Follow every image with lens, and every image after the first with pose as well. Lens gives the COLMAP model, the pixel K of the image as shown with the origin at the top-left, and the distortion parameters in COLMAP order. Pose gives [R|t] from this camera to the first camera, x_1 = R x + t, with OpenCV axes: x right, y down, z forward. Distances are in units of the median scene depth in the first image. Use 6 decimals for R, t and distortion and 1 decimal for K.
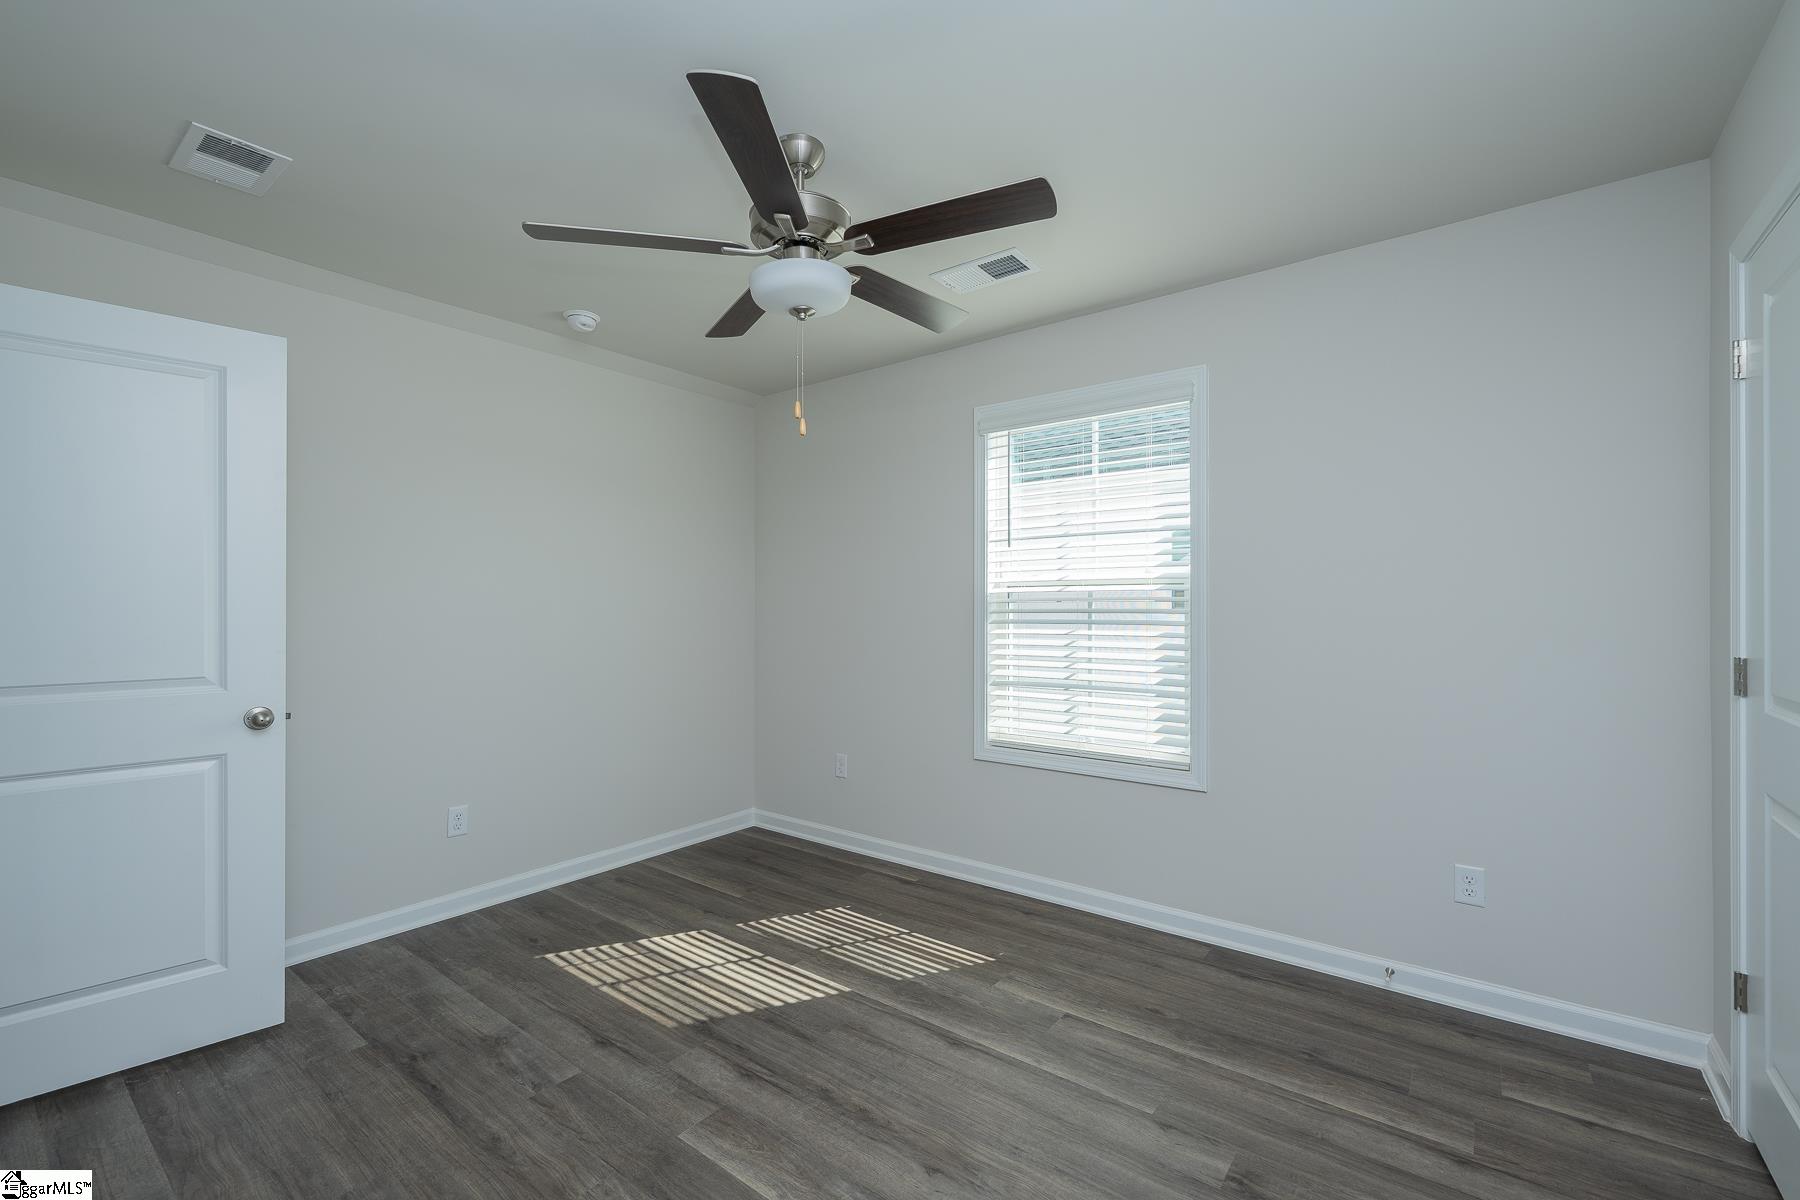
lens RADIAL K [[746.6, 0, 905.6], [0, 746.6, 606.2], [0, 0, 1]] dist [0.002487, 0.000773]
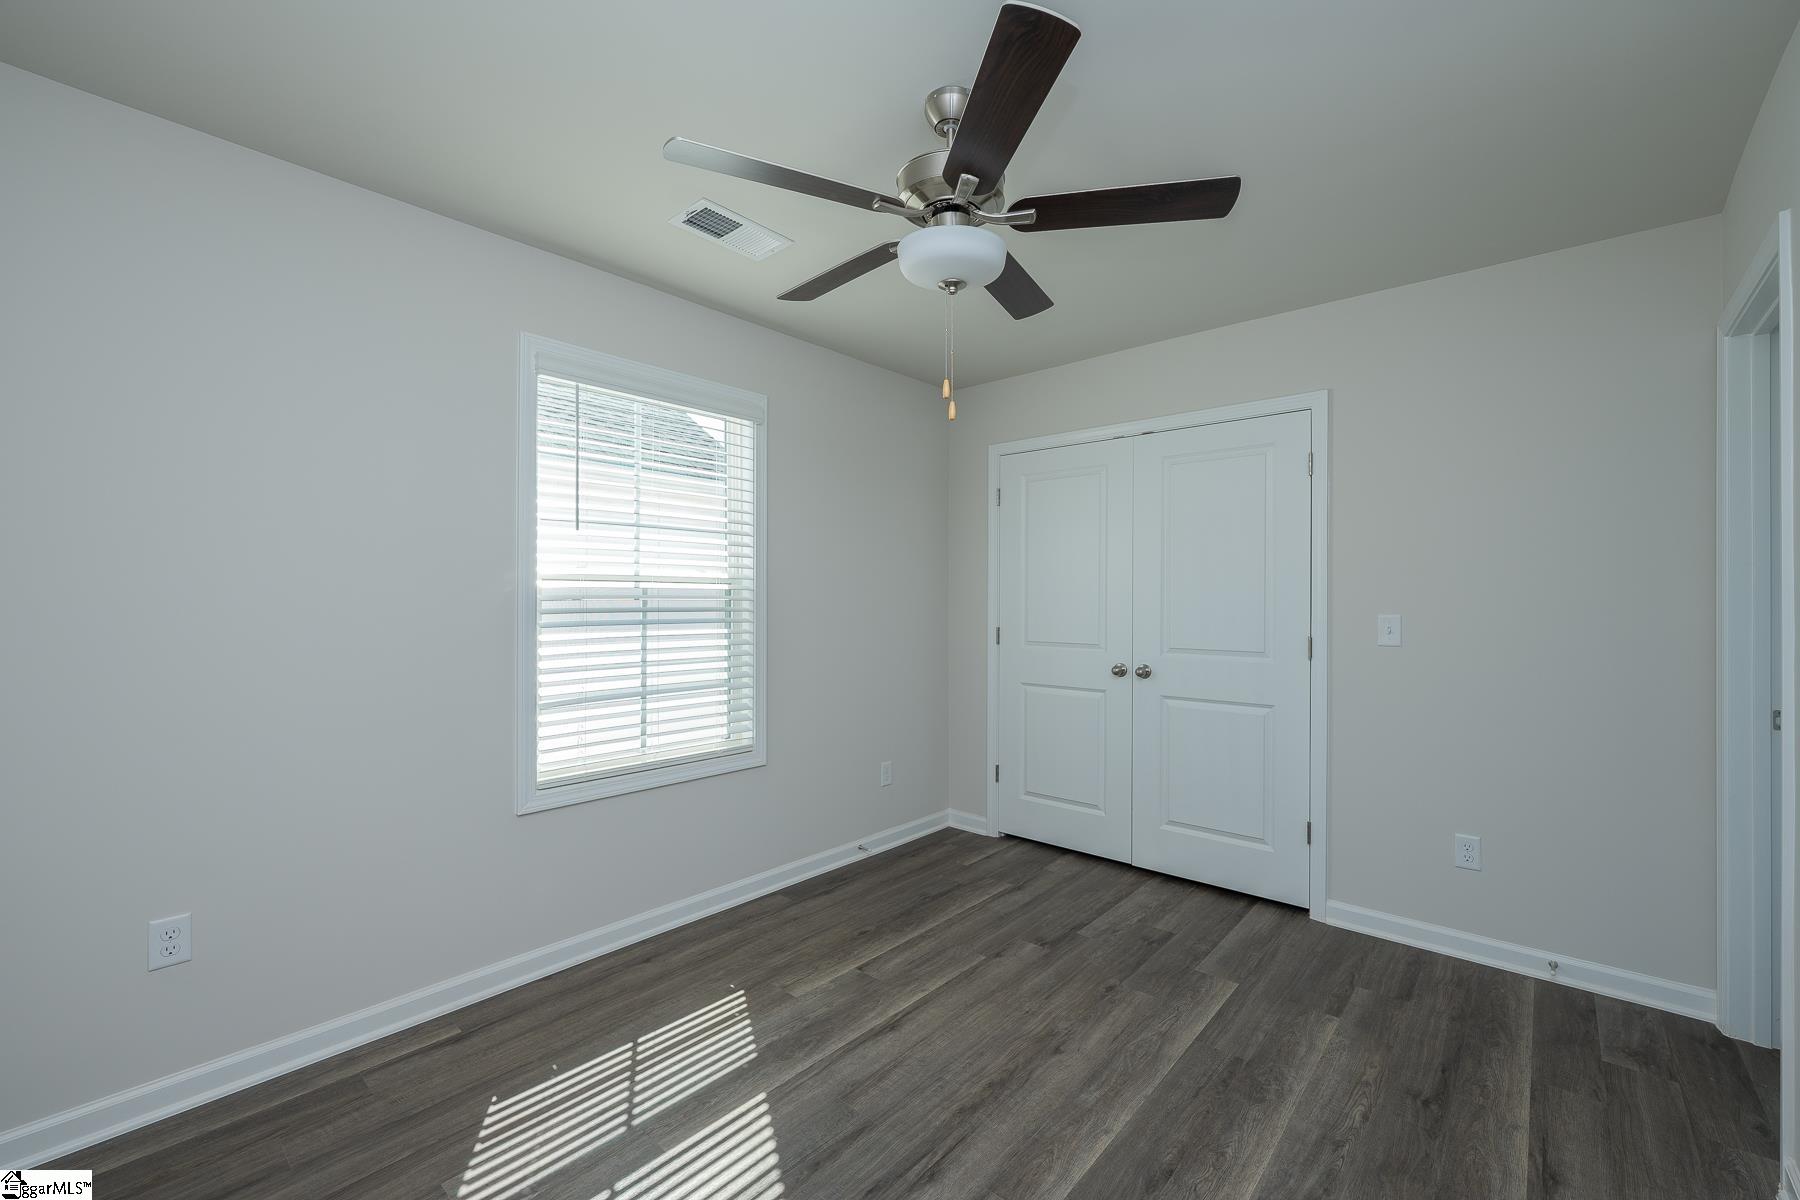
lens RADIAL K [[742.2, 0, 923.9], [0, 742.2, 602.2], [0, 0, 1]] dist [0.004132, 0.000279]
pose [[0.057965, 0.005556, 0.998303, -0.769226], [-0.002884, 0.999981, -0.005398, 0.000882], [-0.998314, -0.002566, 0.057980, 0.717137]]
